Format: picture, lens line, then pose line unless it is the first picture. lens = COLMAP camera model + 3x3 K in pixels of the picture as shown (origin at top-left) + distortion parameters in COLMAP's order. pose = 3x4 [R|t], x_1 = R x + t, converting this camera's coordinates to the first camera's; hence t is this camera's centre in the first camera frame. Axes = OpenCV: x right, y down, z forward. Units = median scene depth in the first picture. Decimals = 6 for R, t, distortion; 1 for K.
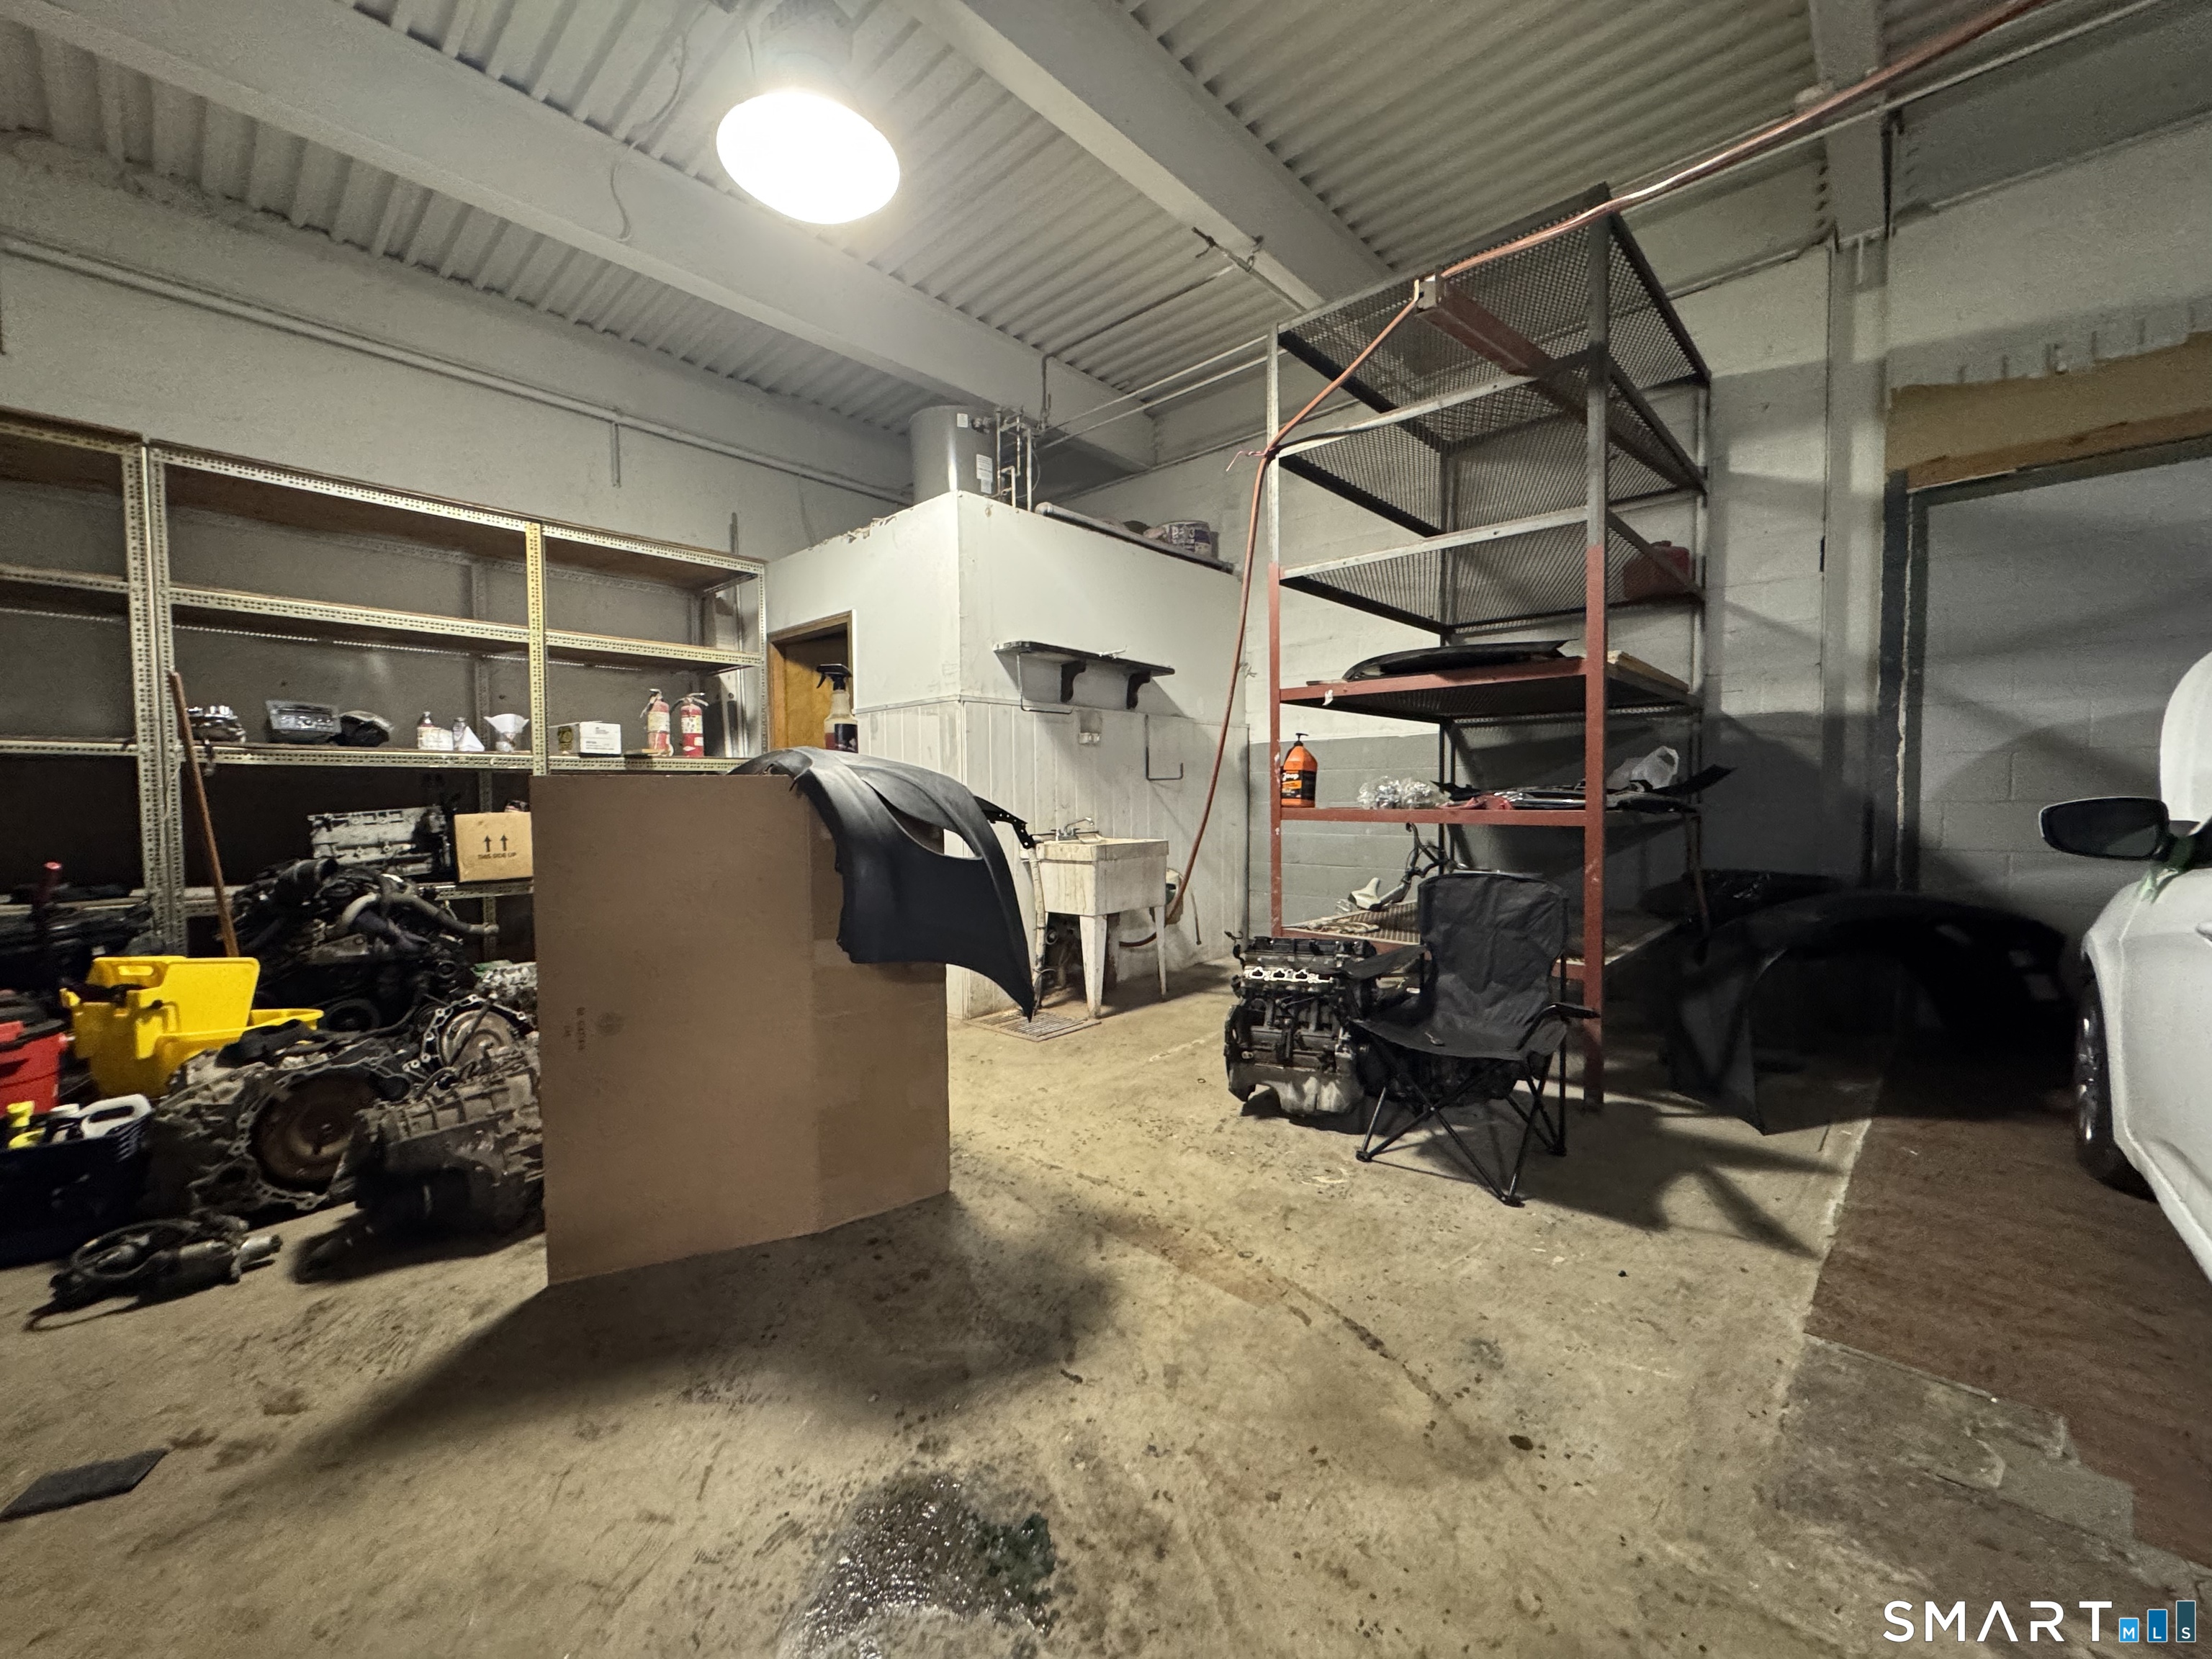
lens RADIAL K [[878.7, 0, 1103.0], [0, 878.7, 829.6], [0, 0, 1]] dist [-0.002305, 0.000372]
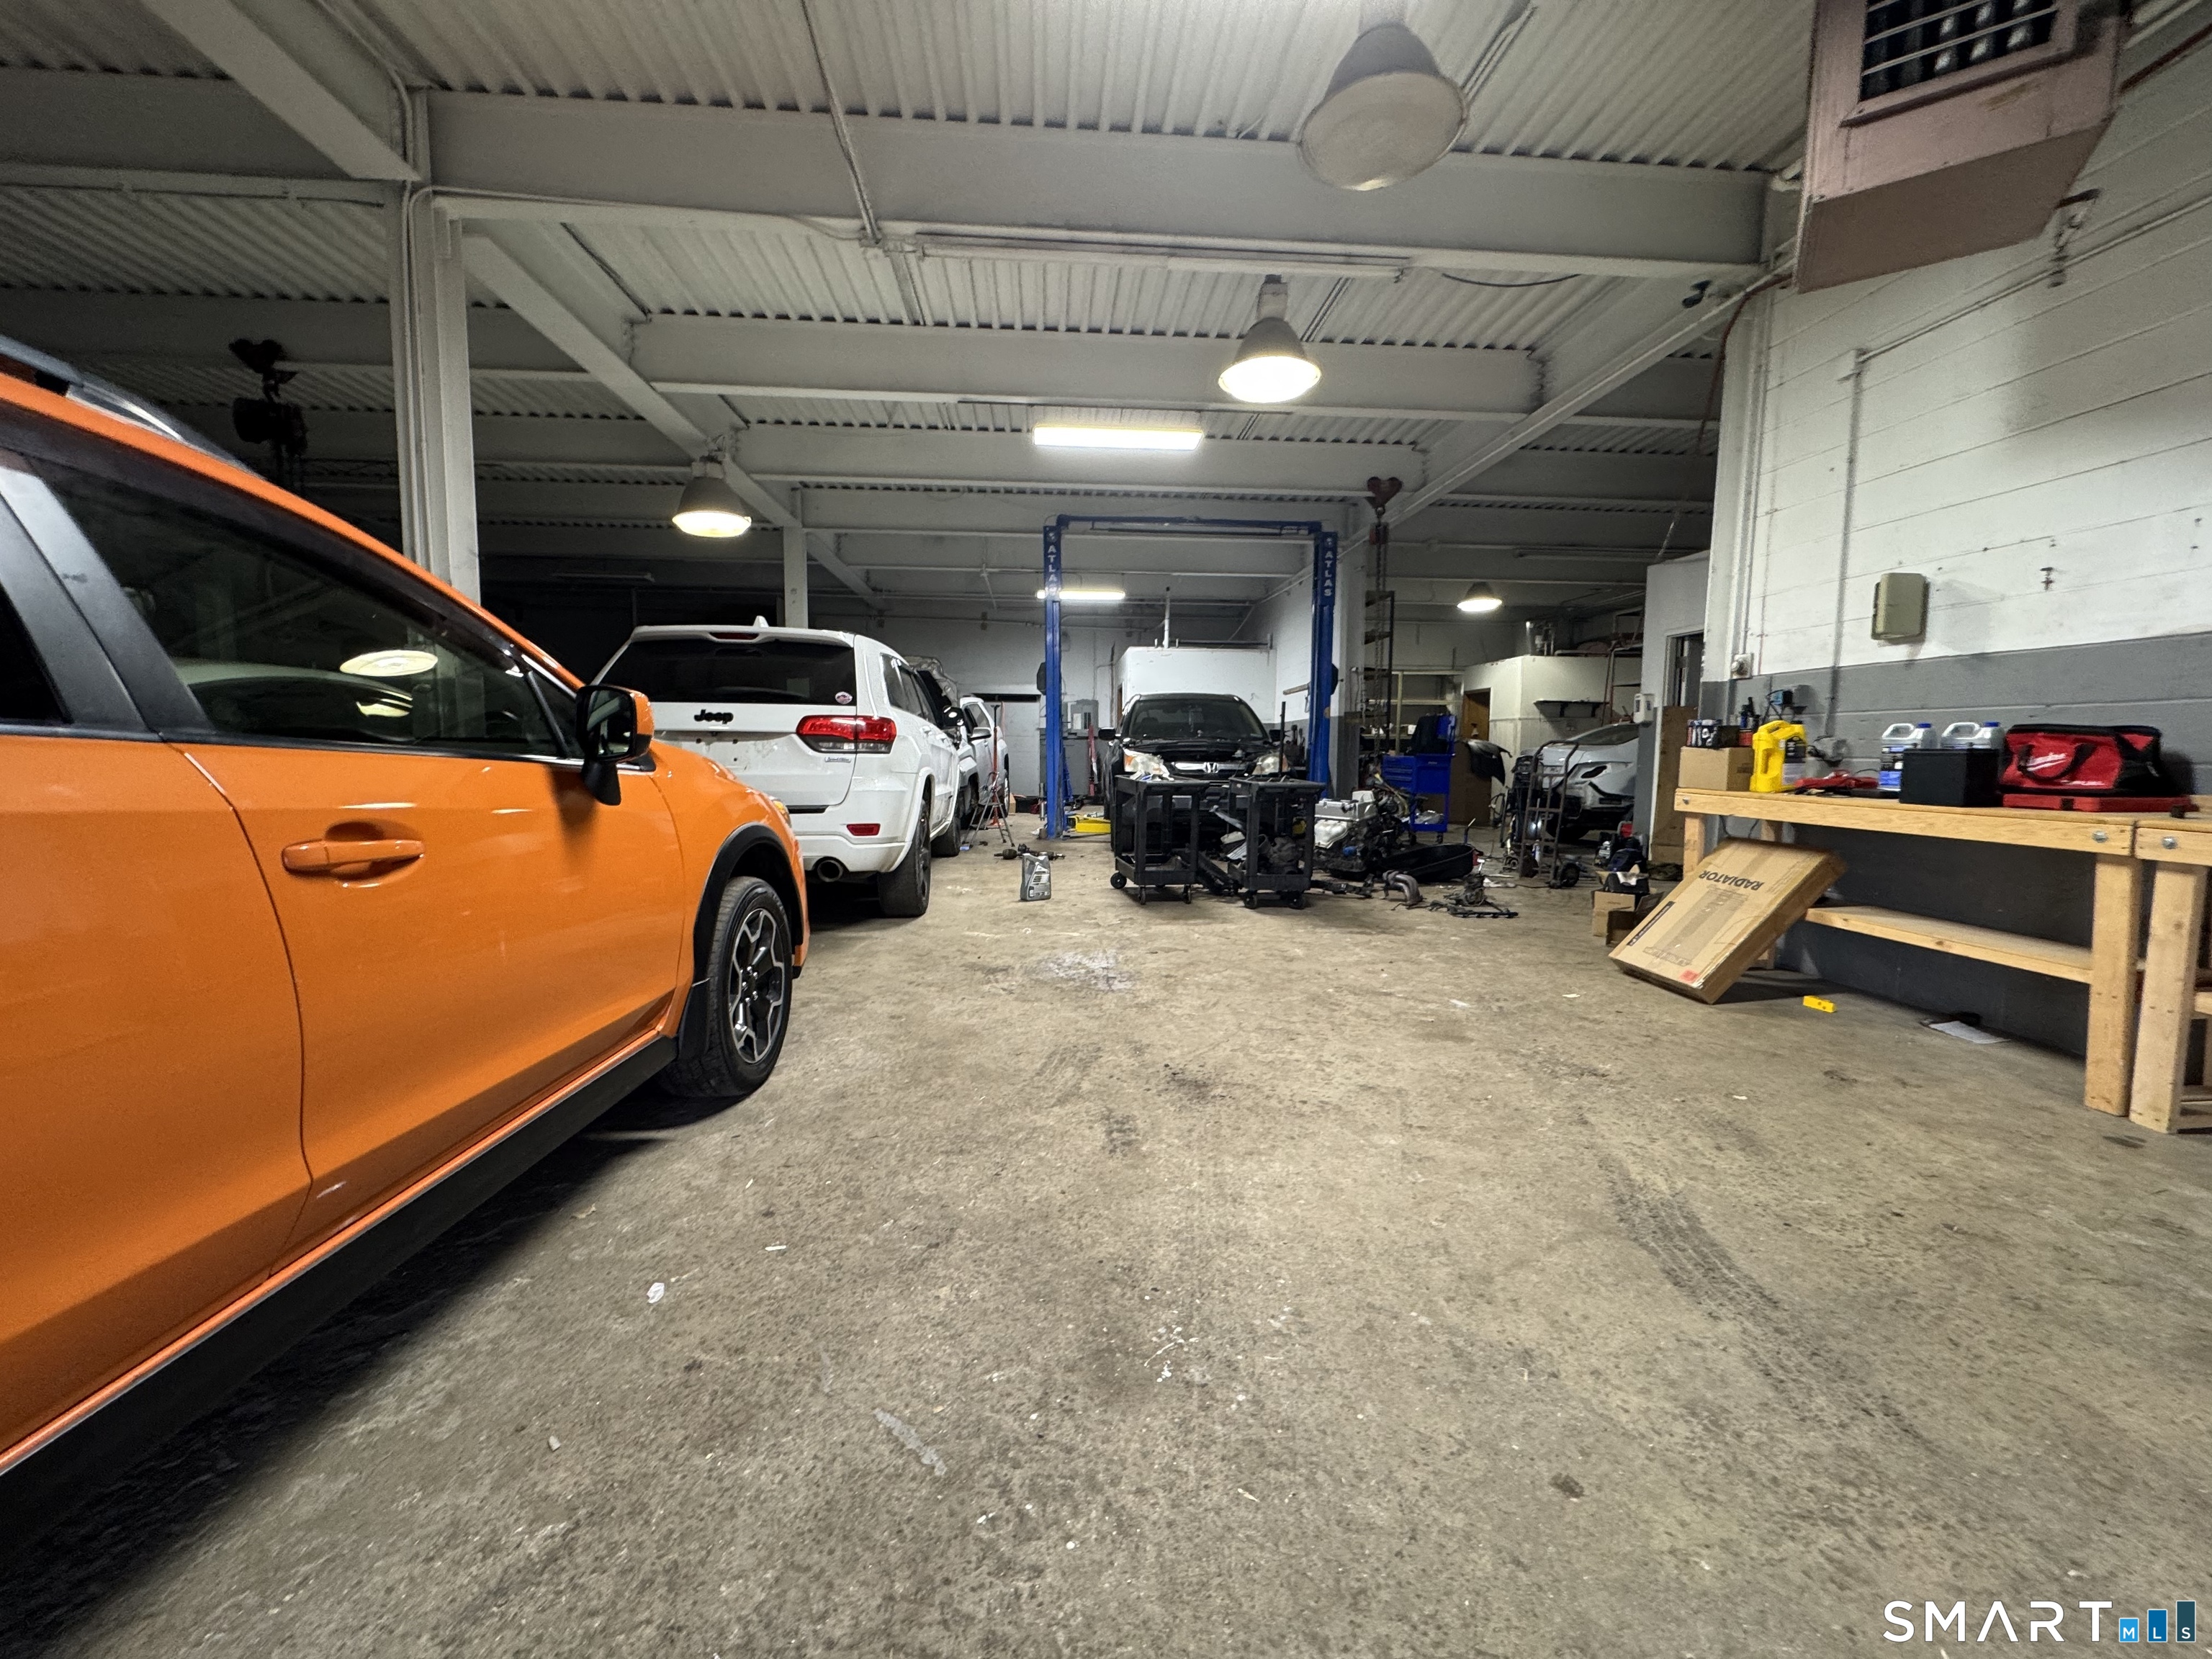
lens RADIAL K [[878.7, 0, 1110.2], [0, 878.7, 829.2], [0, 0, 1]] dist [-0.002305, 0.000372]
pose [[0.744908, 0.078216, -0.662567, 0.846174], [-0.040630, 0.996579, 0.071967, 0.084835], [0.665929, -0.026688, 0.745537, -2.327705]]
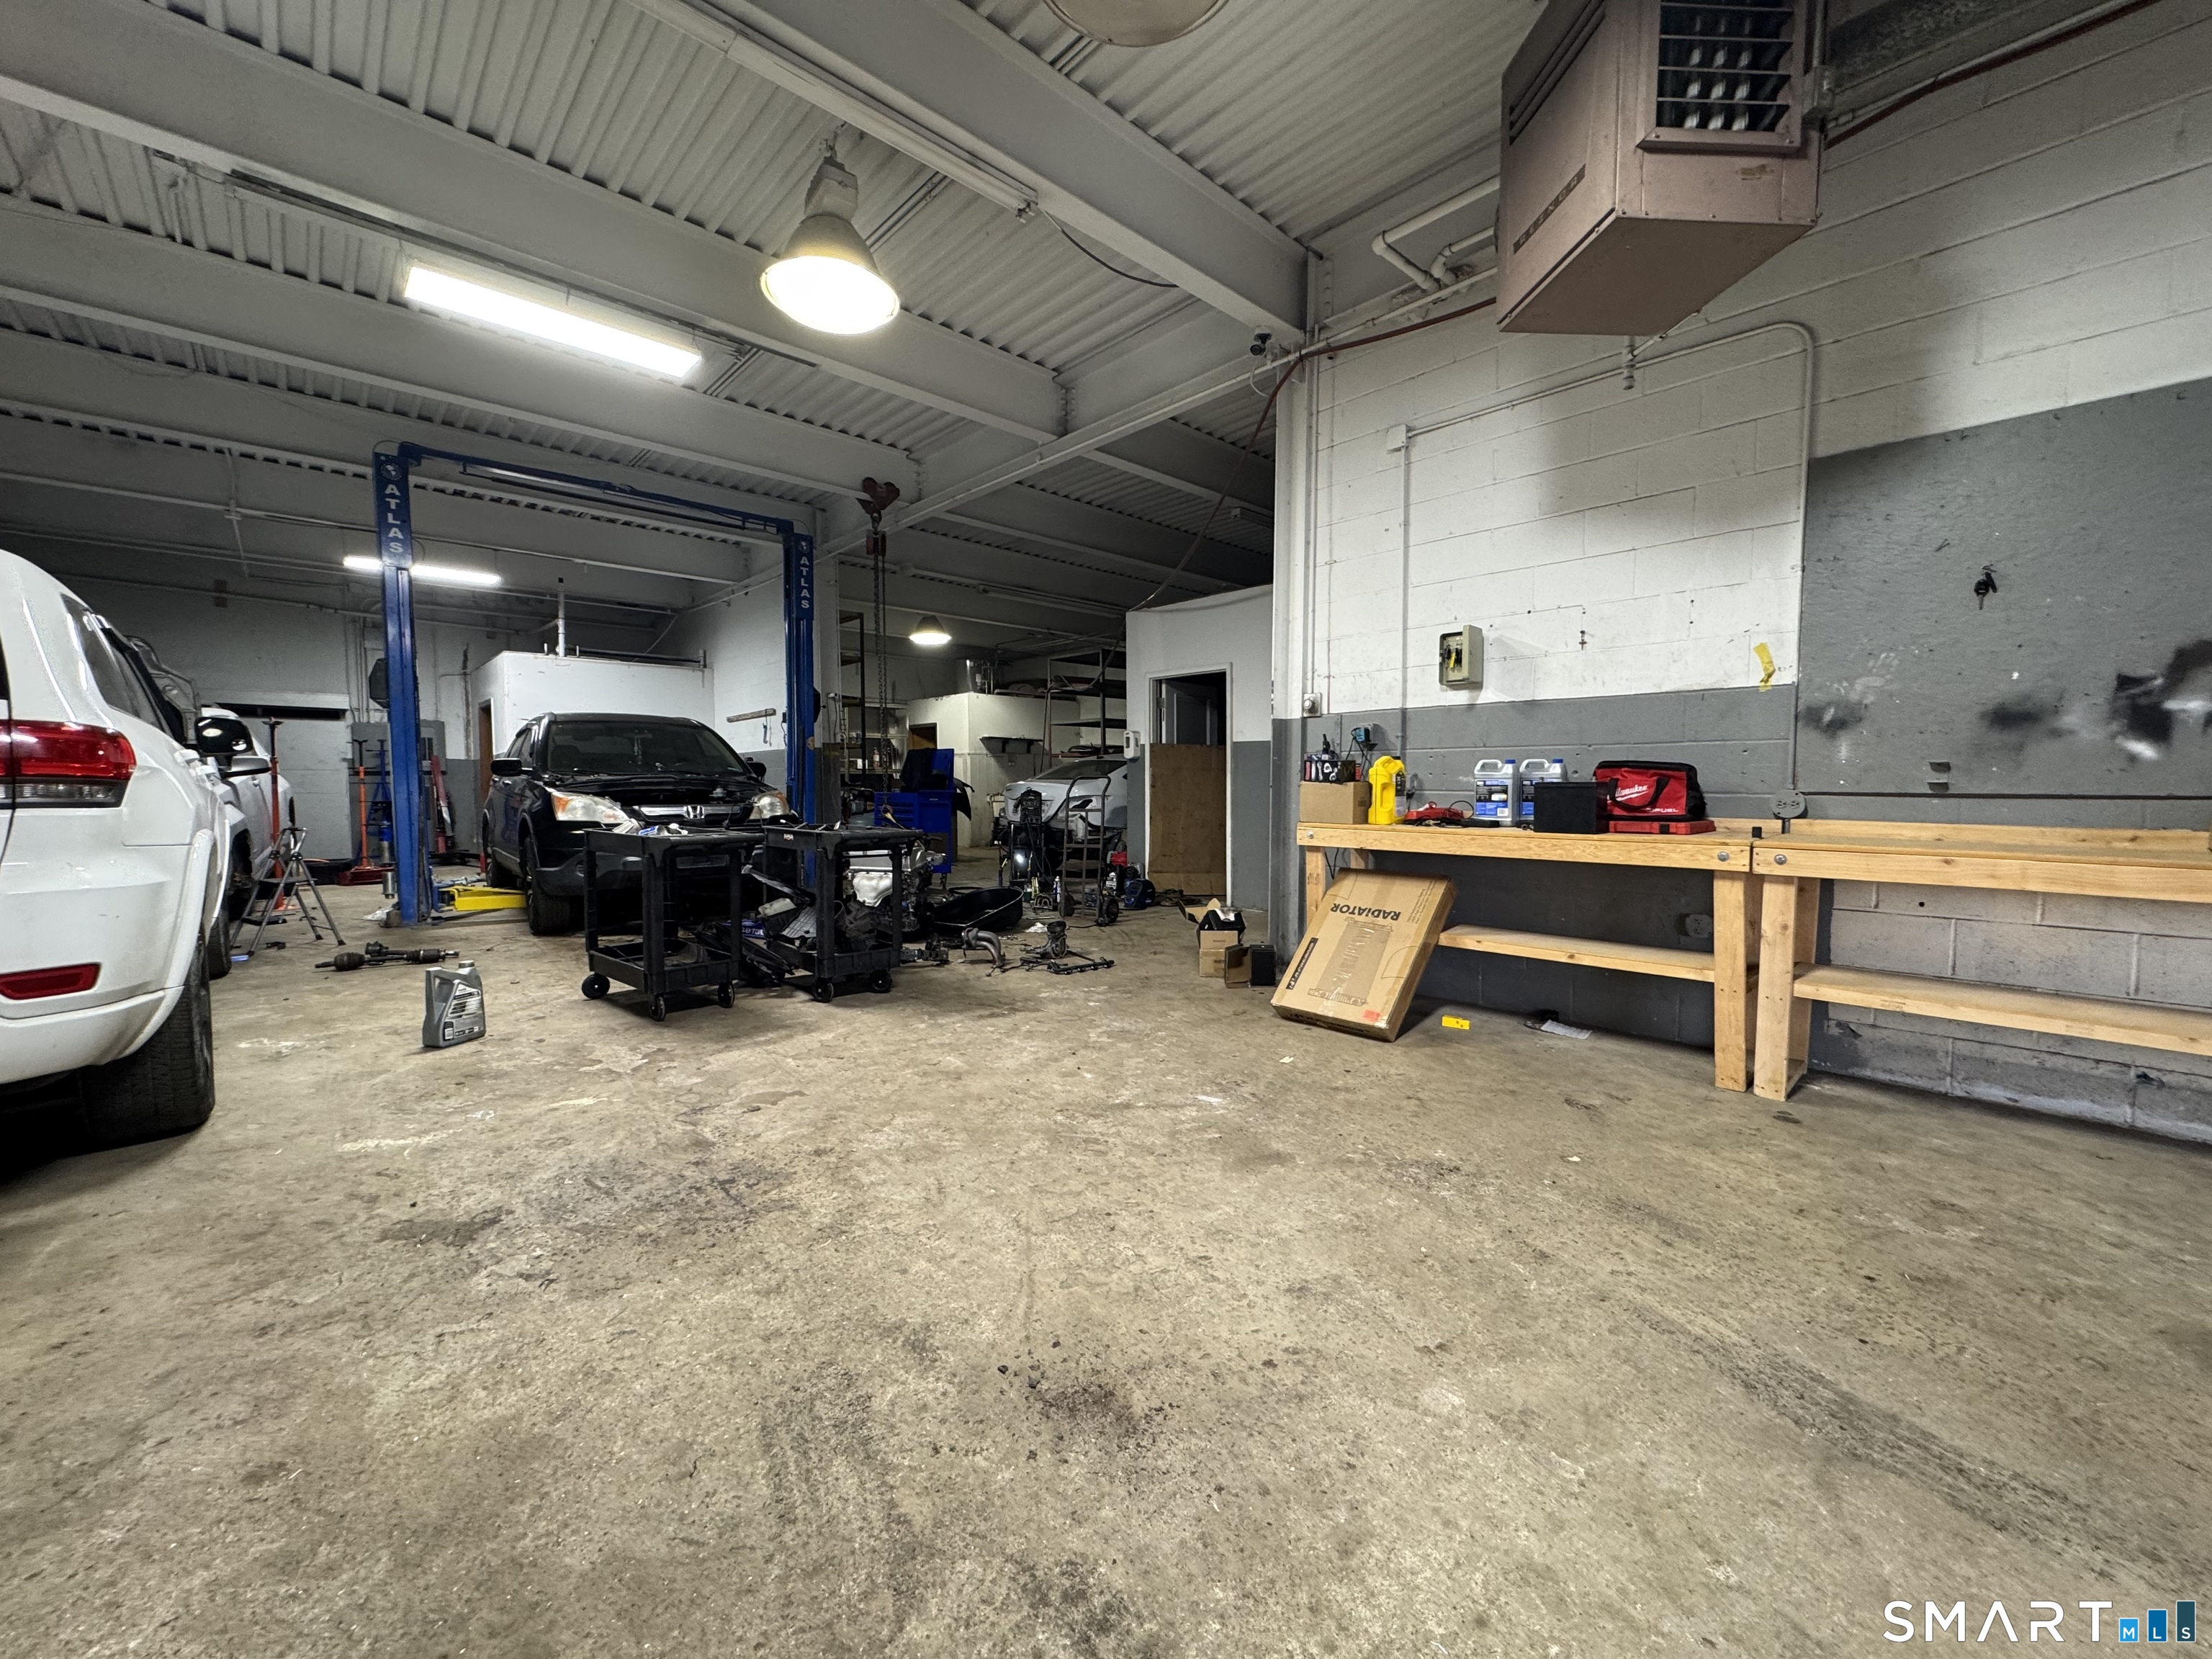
lens RADIAL K [[878.7, 0, 1108.4], [0, 878.7, 830.3], [0, 0, 1]] dist [-0.002305, 0.000372]
pose [[0.998198, 0.013195, -0.058533, 0.532807], [-0.012309, 0.999805, 0.015458, 0.080205], [0.058725, -0.014709, 0.998166, -2.174866]]
